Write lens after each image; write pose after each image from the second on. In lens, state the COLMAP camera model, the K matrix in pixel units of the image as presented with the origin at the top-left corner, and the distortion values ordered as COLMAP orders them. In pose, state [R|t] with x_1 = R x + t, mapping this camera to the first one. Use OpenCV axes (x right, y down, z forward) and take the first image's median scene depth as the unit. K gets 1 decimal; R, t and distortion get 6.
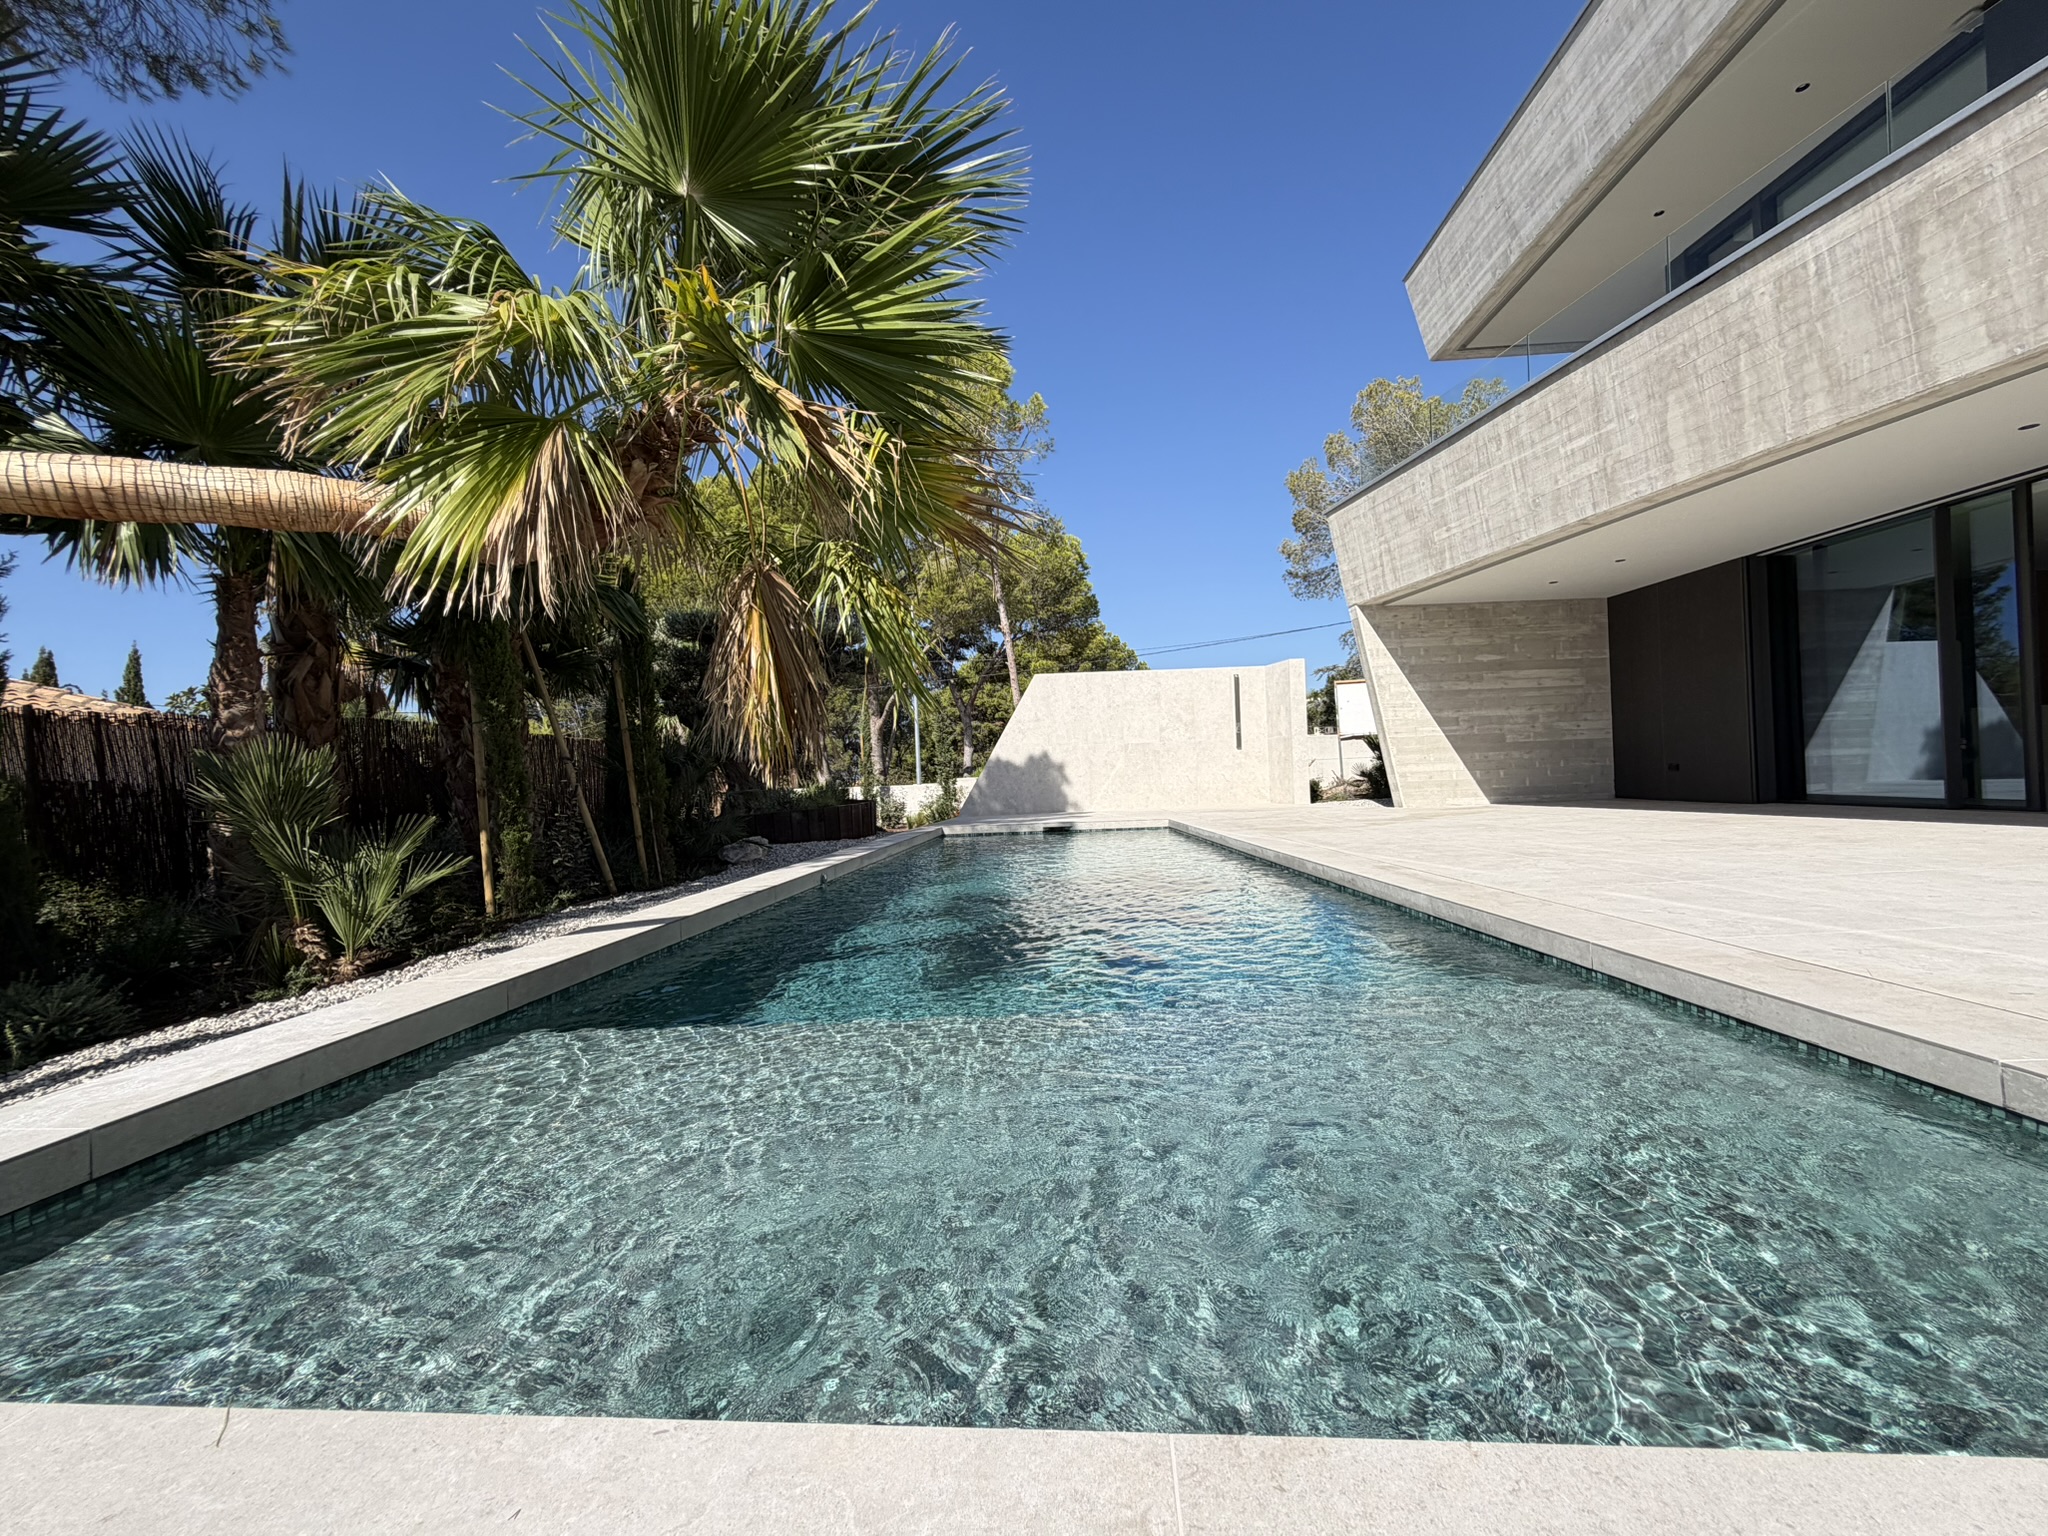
lens RADIAL K [[860.4, 0, 1024.7], [0, 860.4, 768.4], [0, 0, 1]] dist [-0.000976, 0.000538]
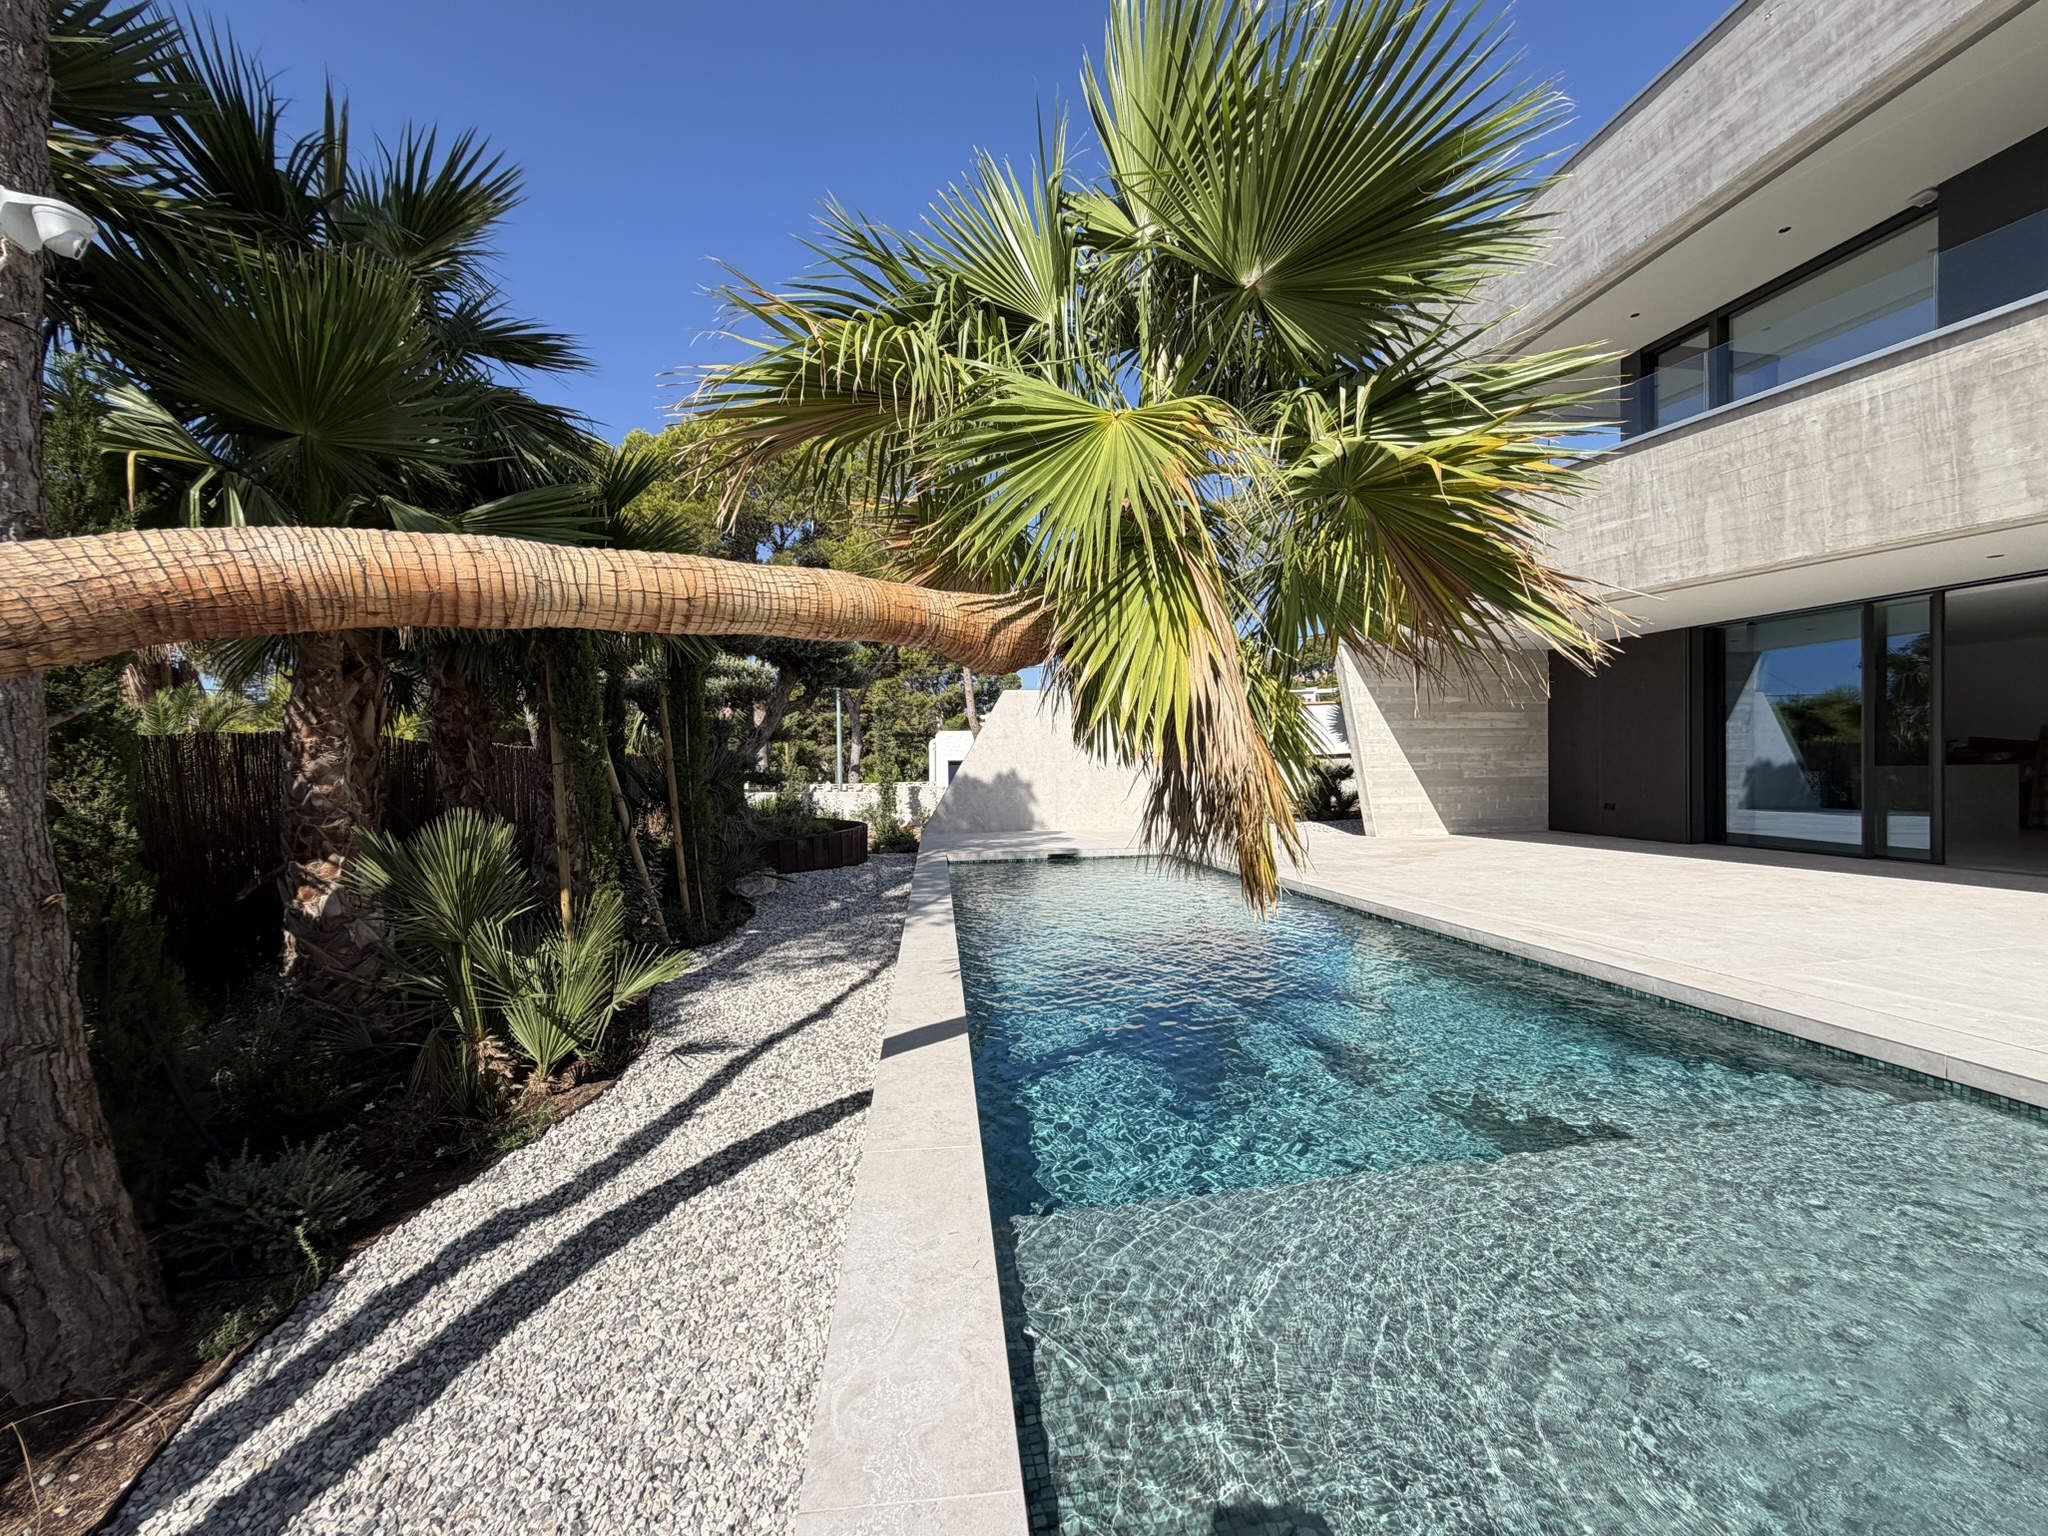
lens RADIAL K [[860.4, 0, 1023.8], [0, 860.4, 769.6], [0, 0, 1]] dist [-0.000699, 0.000290]
pose [[0.982044, 0.023259, 0.187210, -0.306434], [-0.025775, 0.999607, 0.011015, -0.062617], [-0.186881, -0.015642, 0.982258, 0.056238]]
